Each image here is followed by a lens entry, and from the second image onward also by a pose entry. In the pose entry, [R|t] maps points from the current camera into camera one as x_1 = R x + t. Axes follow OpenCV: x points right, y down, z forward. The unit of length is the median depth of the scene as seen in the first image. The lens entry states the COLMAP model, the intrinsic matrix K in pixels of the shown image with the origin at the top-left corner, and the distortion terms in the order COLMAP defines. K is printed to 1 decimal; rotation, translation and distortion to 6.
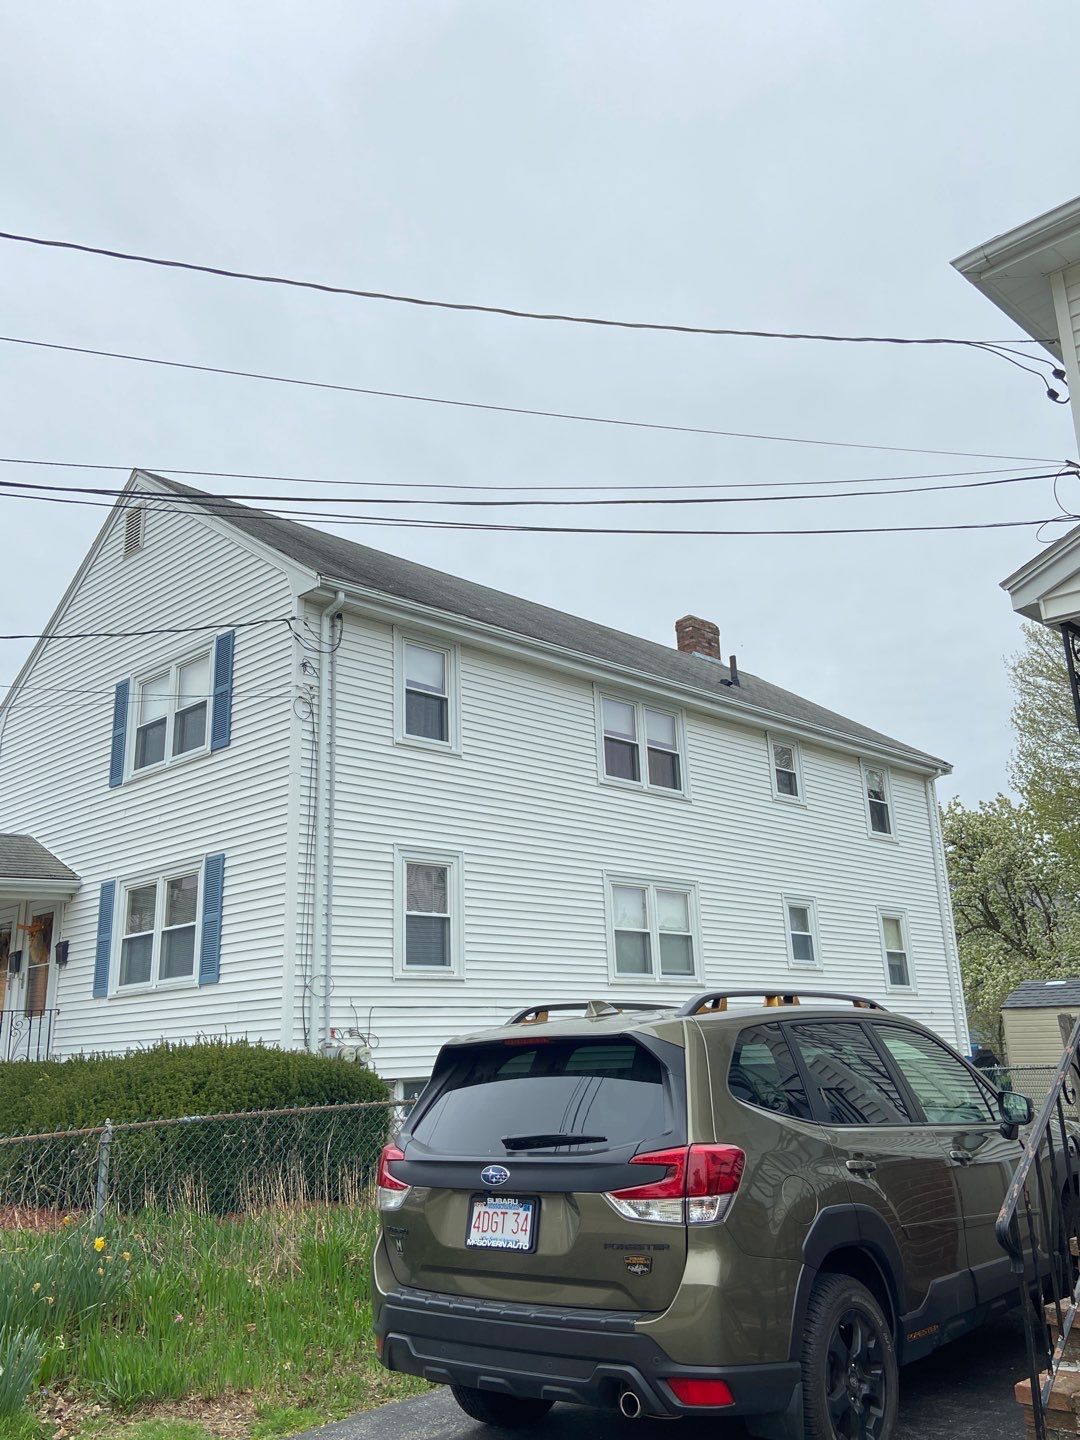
lens RADIAL K [[1205.1, 0, 533.5], [0, 1205.1, 704.5], [0, 0, 1]] dist [0.116135, -0.110935]
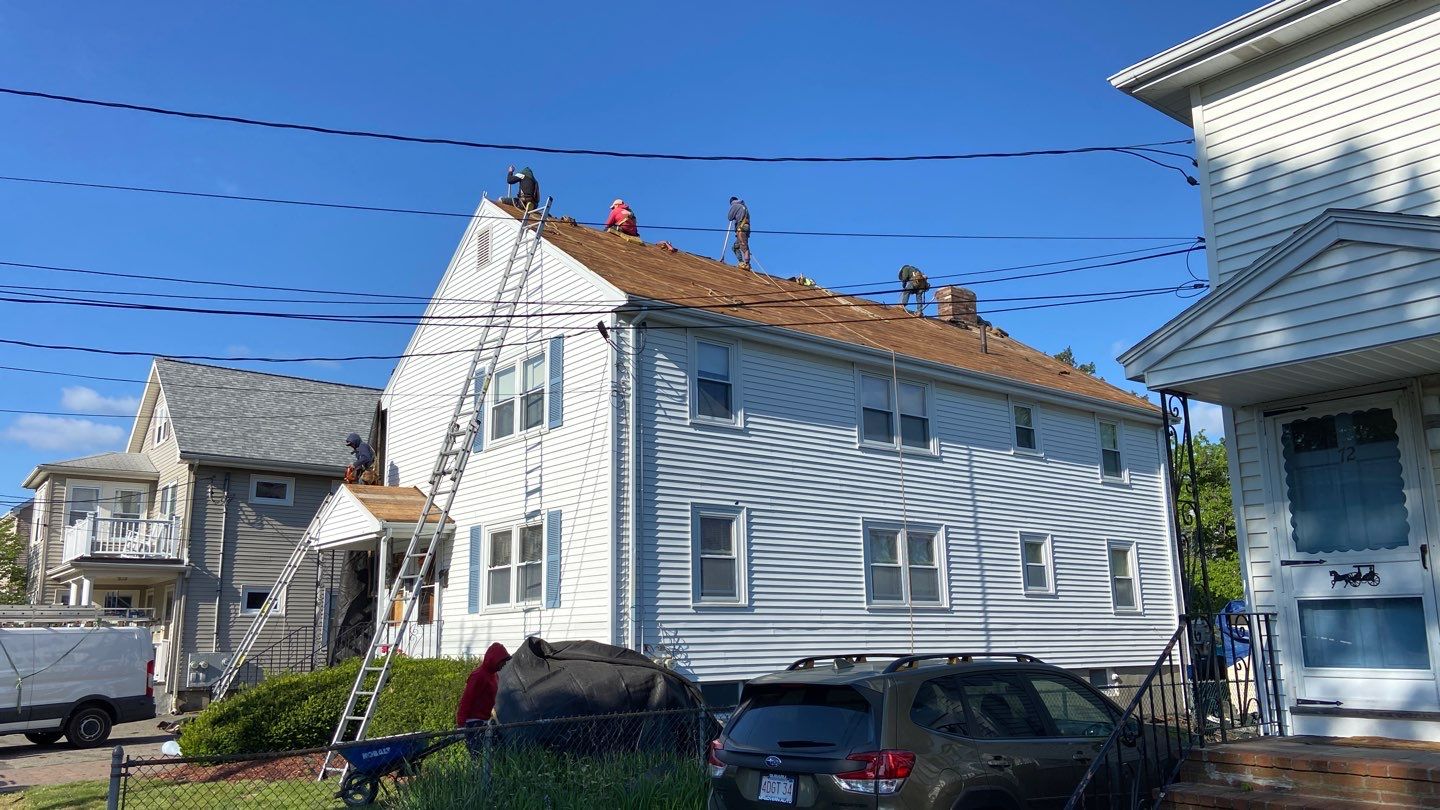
lens RADIAL K [[1069.0, 0, 701.4], [0, 1069.0, 434.5], [0, 0, 1]] dist [0.134131, -0.159155]
pose [[0.993027, -0.005815, -0.117747, 0.028590], [0.016667, 0.995675, 0.091394, -0.056170], [0.116707, -0.092719, 0.988829, -0.104210]]
